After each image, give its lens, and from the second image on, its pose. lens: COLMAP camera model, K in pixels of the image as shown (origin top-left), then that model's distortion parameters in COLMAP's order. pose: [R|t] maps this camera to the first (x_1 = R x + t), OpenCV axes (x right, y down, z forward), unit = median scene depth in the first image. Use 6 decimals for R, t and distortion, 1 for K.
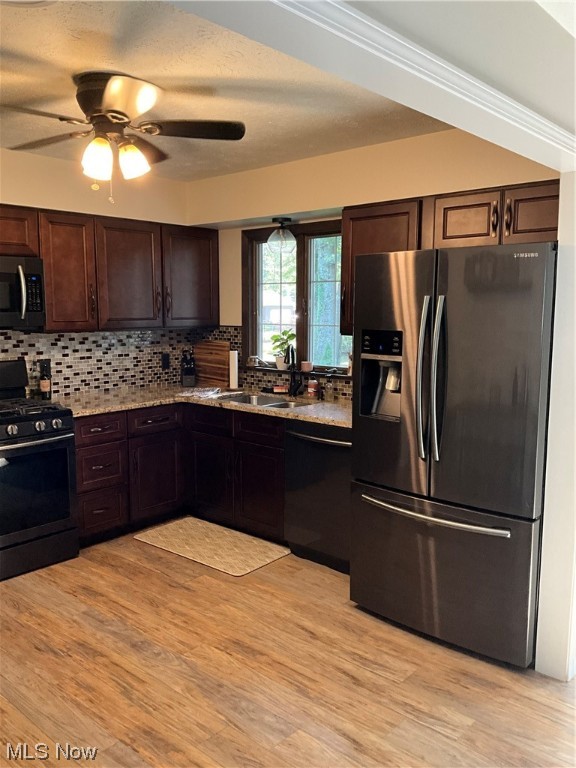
lens RADIAL K [[640.9, 0, 291.2], [0, 640.9, 380.3], [0, 0, 1]] dist [0.118871, -0.191022]
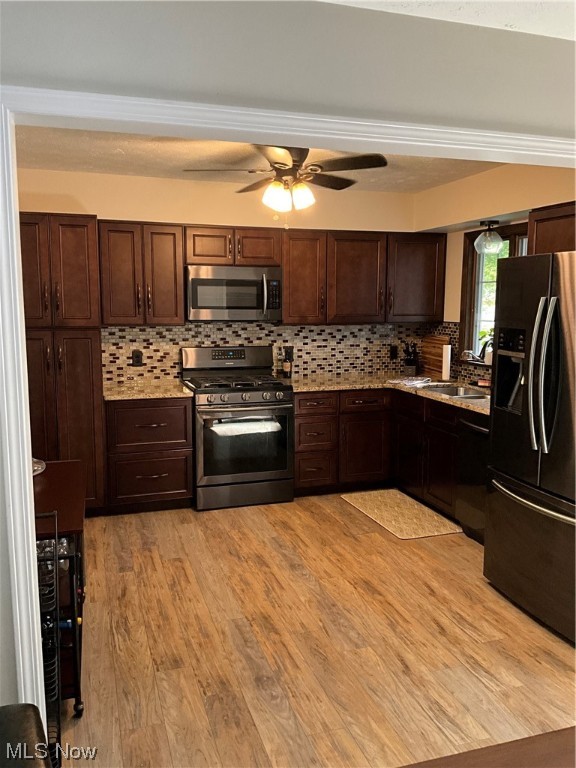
lens RADIAL K [[640.9, 0, 291.2], [0, 640.9, 380.3], [0, 0, 1]] dist [0.118871, -0.191022]
pose [[0.865221, 0.064671, -0.497202, 0.277378], [-0.060324, 0.997870, 0.024819, 0.002963], [0.497748, 0.008520, 0.867280, -0.093585]]
